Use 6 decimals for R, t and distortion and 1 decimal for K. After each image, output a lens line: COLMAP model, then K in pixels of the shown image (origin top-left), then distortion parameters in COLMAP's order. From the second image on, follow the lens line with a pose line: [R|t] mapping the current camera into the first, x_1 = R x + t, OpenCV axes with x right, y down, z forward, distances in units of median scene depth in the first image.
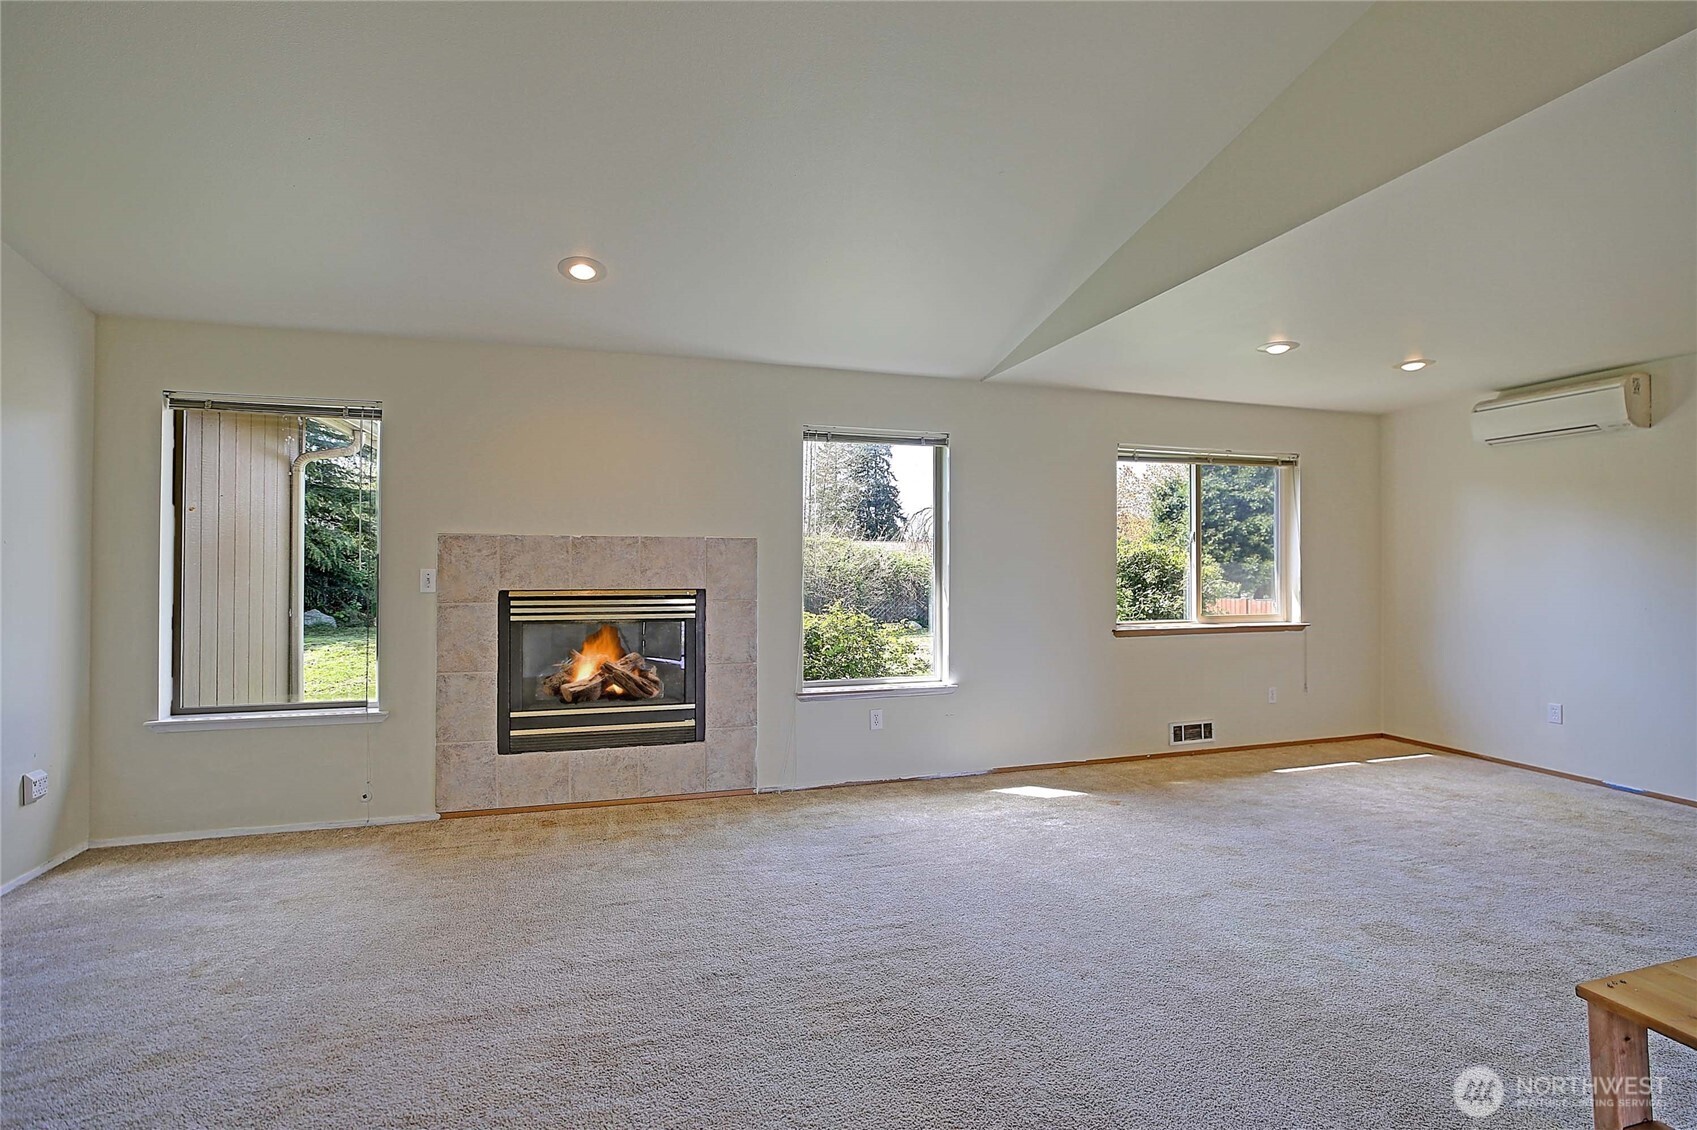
lens RADIAL K [[767.6, 0, 858.1], [0, 767.6, 558.8], [0, 0, 1]] dist [-0.024111, 0.006248]
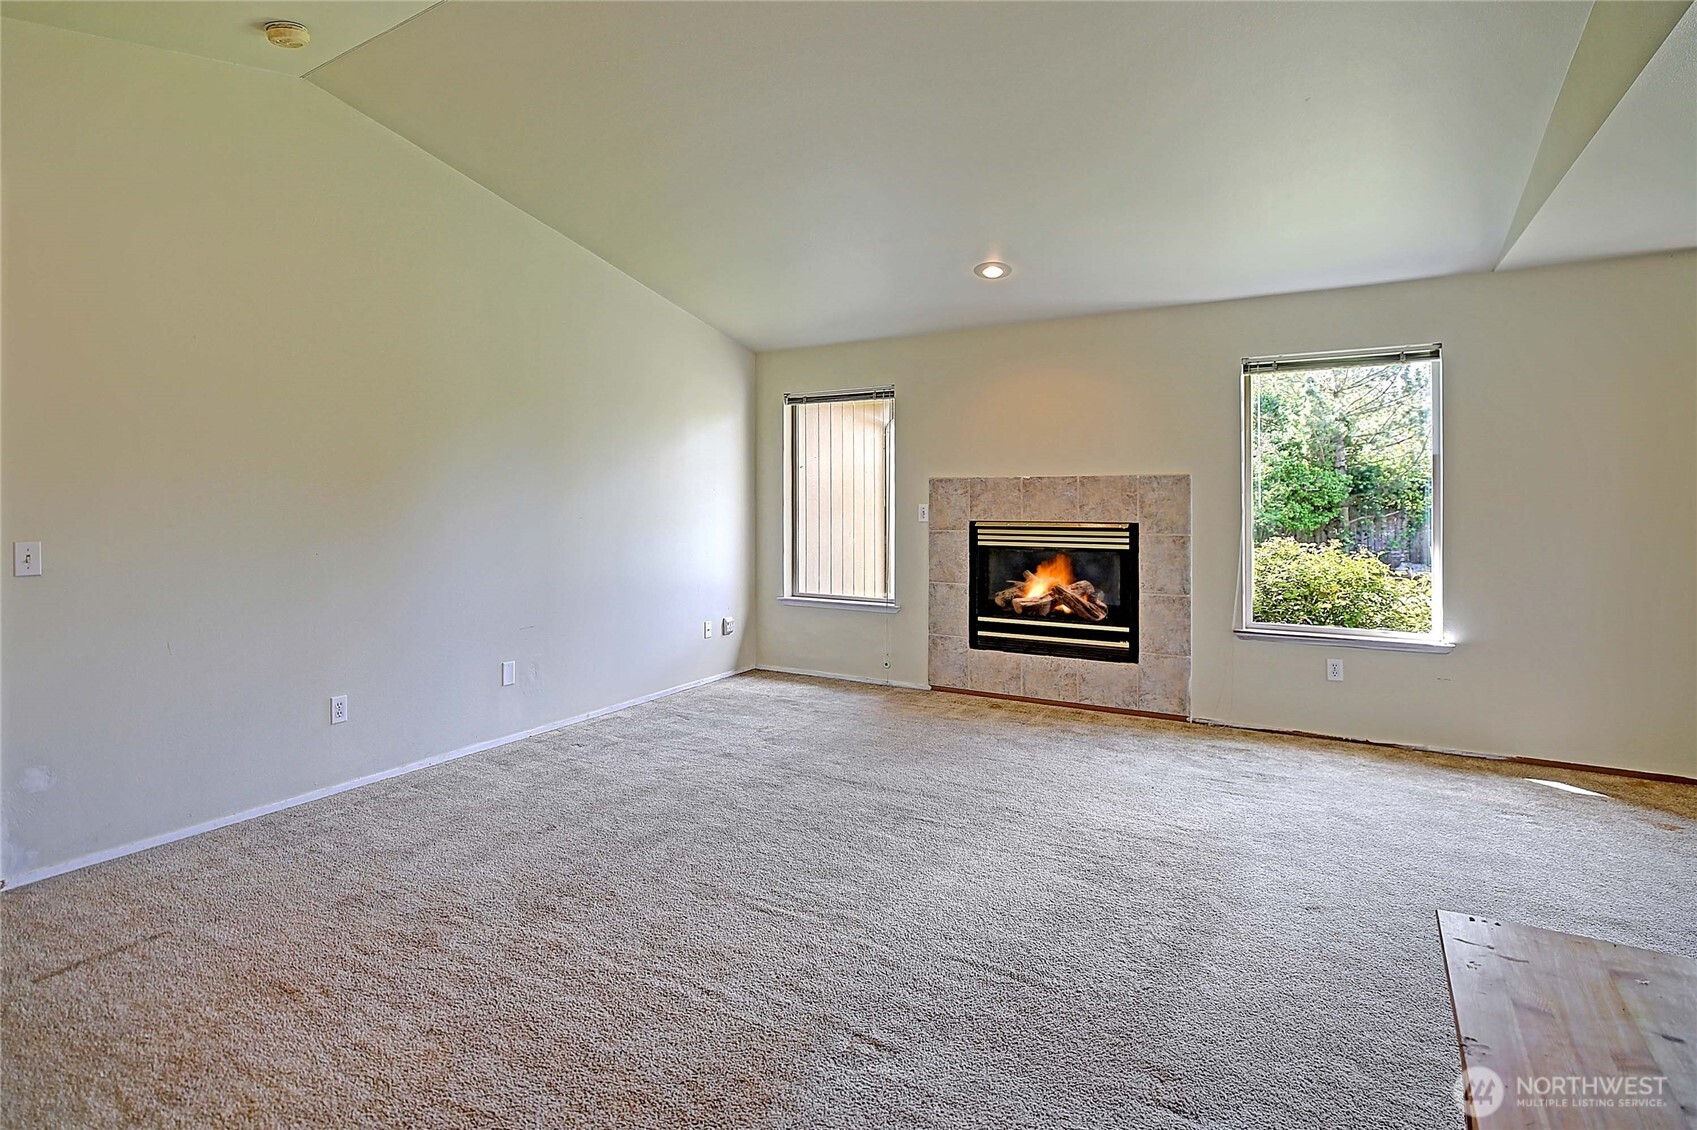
lens RADIAL K [[823.7, 0, 826.7], [0, 823.7, 497.7], [0, 0, 1]] dist [-0.029391, 0.000778]
pose [[0.676567, -0.005451, -0.736361, 0.381481], [0.007512, 0.999972, -0.000500, 0.000790], [0.736343, -0.005193, 0.676589, -0.114567]]
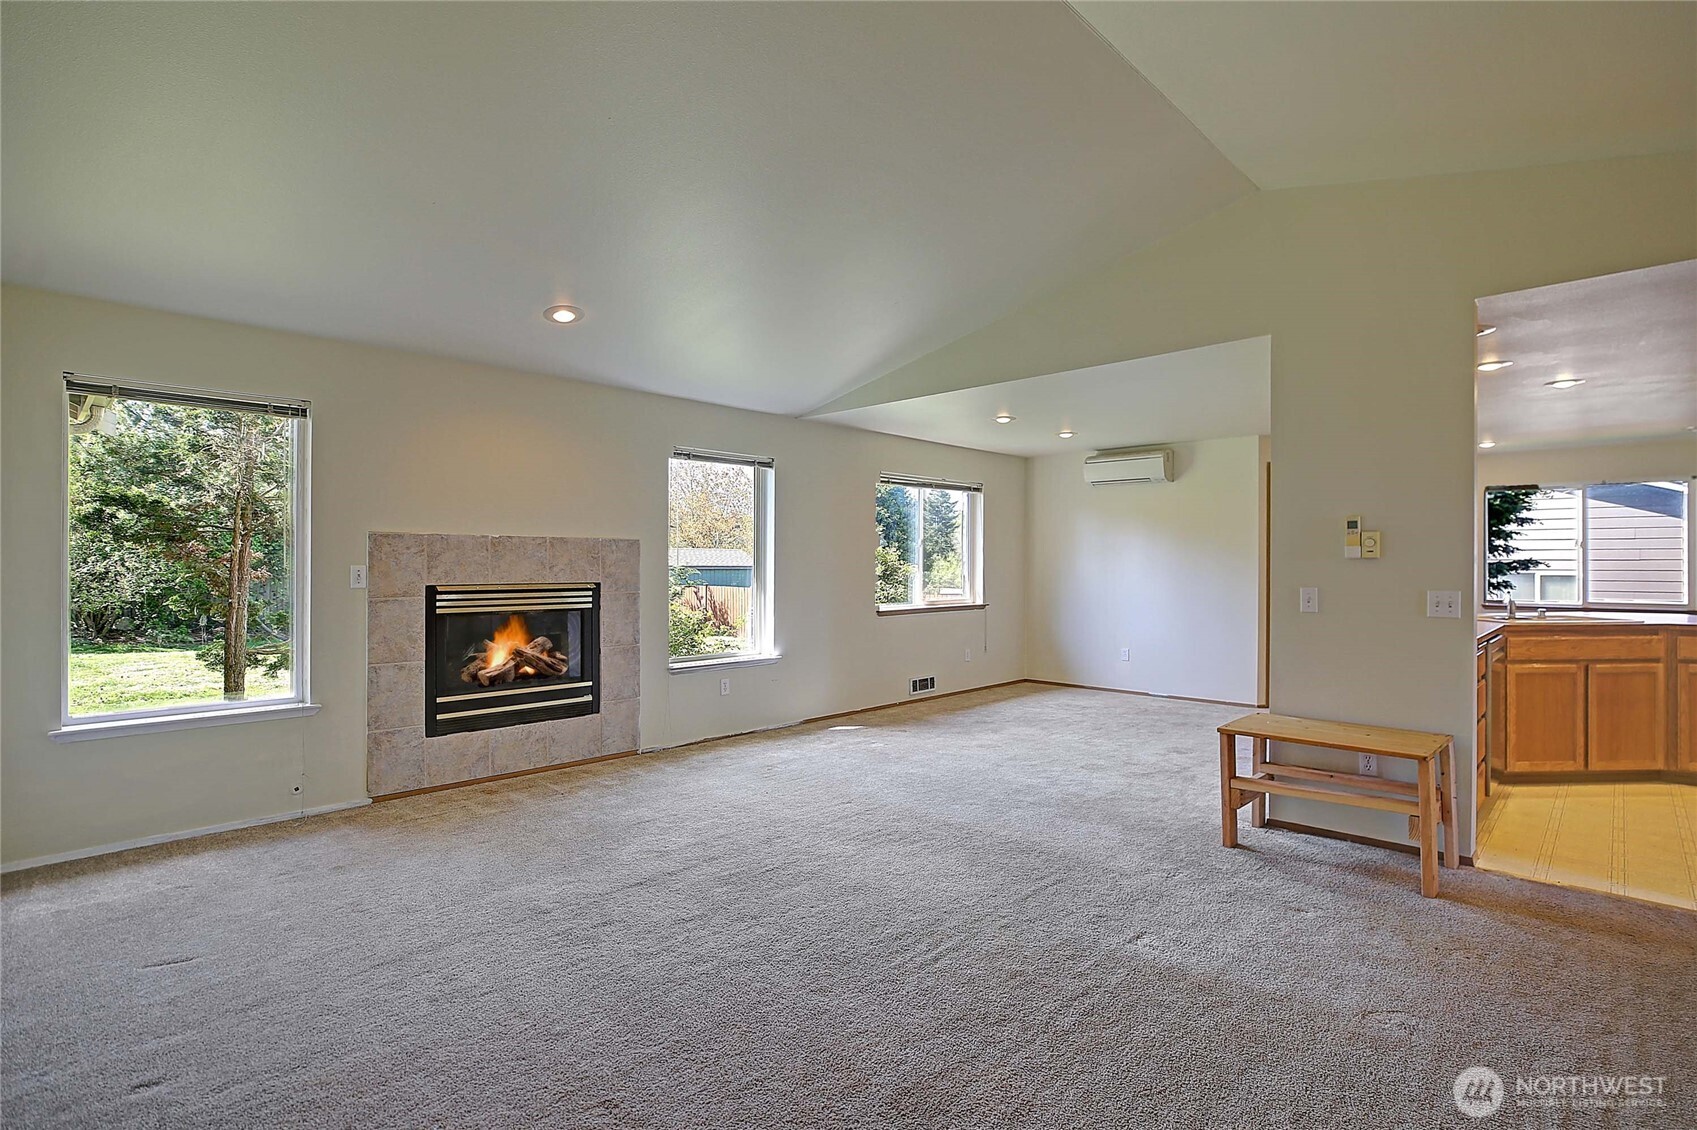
lens RADIAL K [[767.6, 0, 856.2], [0, 767.6, 562.6], [0, 0, 1]] dist [-0.024111, 0.006248]
pose [[0.887016, -0.000060, 0.461739, -0.419533], [-0.003511, 0.999970, 0.006874, -0.000348], [-0.461726, -0.007718, 0.886989, -0.226871]]
